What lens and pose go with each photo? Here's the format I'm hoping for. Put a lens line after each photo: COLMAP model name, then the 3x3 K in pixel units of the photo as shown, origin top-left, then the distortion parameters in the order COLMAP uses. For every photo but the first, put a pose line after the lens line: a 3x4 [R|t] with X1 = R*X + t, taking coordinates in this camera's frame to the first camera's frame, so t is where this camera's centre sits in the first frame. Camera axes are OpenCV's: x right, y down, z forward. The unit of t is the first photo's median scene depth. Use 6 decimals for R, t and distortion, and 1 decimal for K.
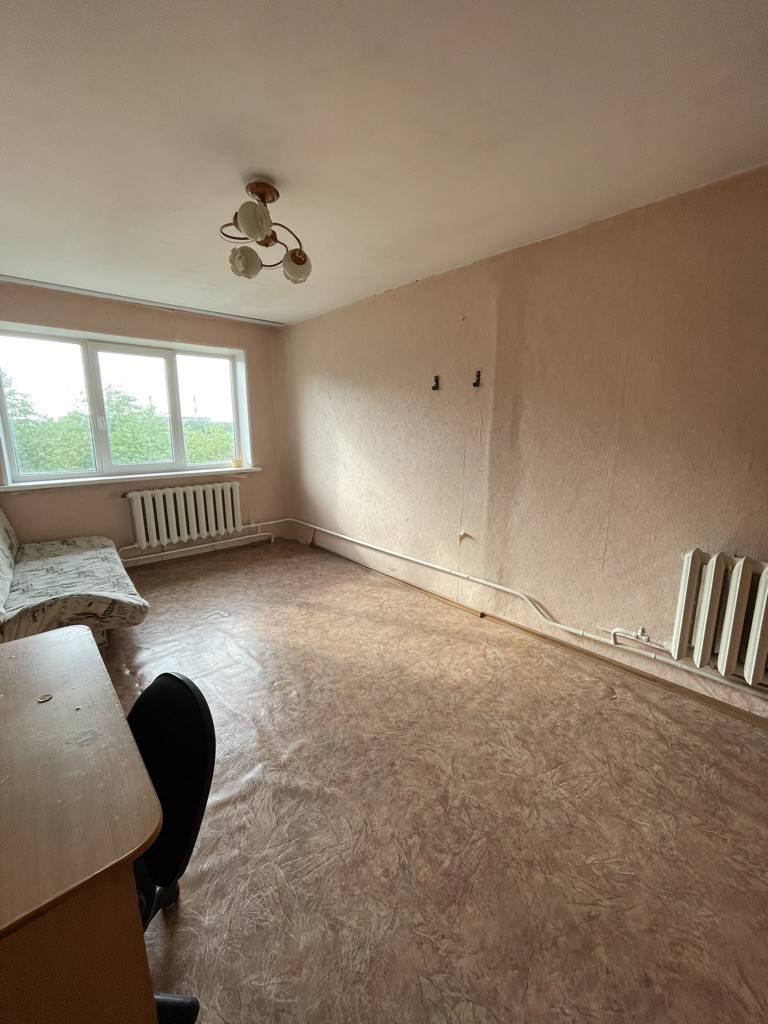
lens RADIAL K [[416.9, 0, 385.0], [0, 416.9, 524.5], [0, 0, 1]] dist [-0.008982, -0.000442]
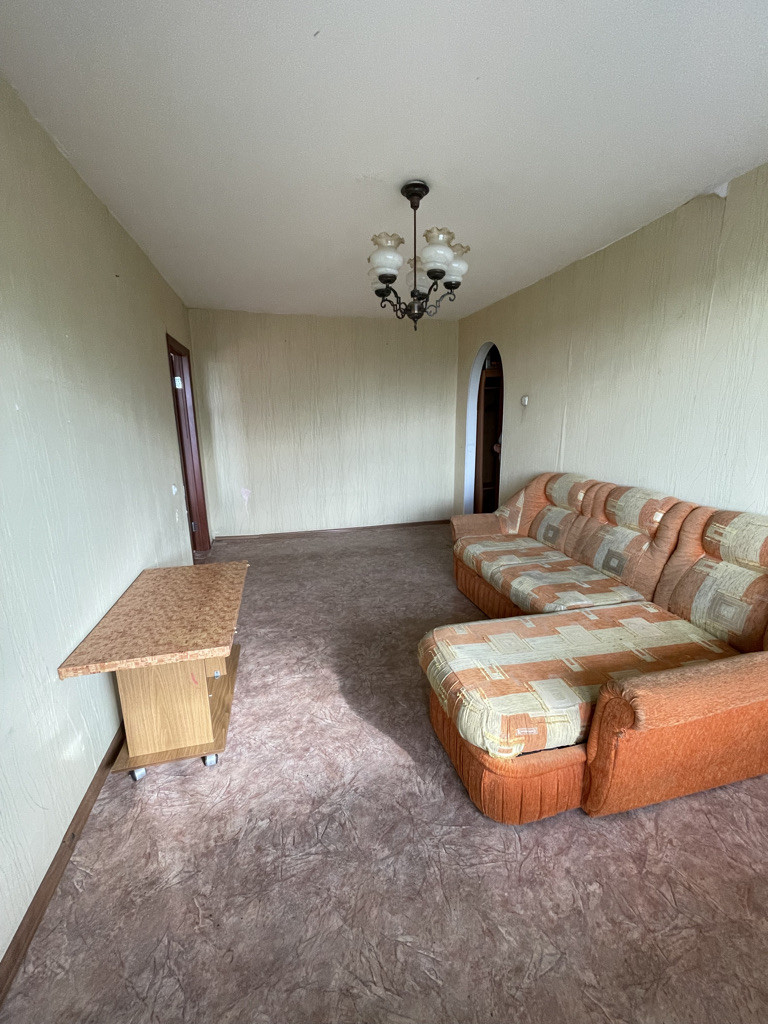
lens RADIAL K [[416.9, 0, 394.8], [0, 416.9, 504.3], [0, 0, 1]] dist [-0.008982, -0.000442]
pose [[0.890470, 0.103037, -0.443224, 0.762306], [-0.112329, 0.993657, 0.005318, -0.064287], [0.440960, 0.045051, 0.896395, 0.203994]]
